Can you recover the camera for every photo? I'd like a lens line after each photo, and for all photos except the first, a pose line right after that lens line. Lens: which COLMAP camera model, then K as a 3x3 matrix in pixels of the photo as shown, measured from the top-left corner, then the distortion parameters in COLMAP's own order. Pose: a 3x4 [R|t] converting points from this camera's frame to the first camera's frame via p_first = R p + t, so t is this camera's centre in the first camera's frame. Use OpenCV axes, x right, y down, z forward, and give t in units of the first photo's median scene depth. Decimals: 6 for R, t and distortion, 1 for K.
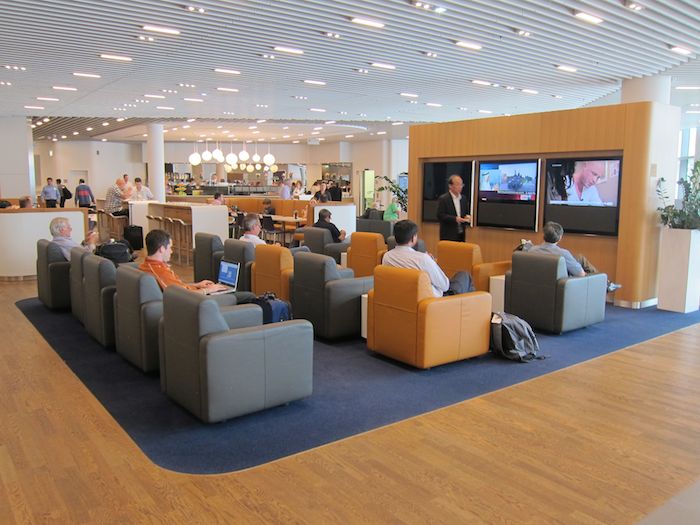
lens RADIAL K [[586.4, 0, 350.0], [0, 586.4, 262.5], [0, 0, 1]] dist [-0.037637, -0.004814]
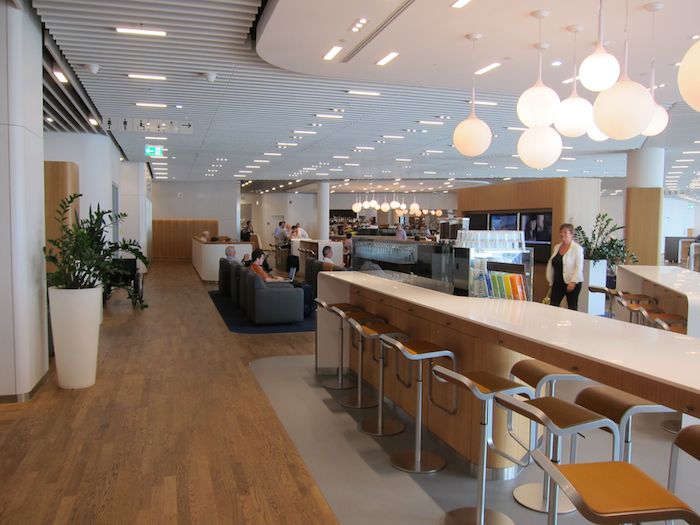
lens RADIAL K [[586.4, 0, 350.0], [0, 586.4, 262.5], [0, 0, 1]] dist [-0.037637, -0.004814]
pose [[0.939789, 0.024954, -0.340844, 0.204312], [-0.048861, 0.996896, -0.061737, 0.029746], [0.338245, 0.074674, 0.938091, -0.257984]]
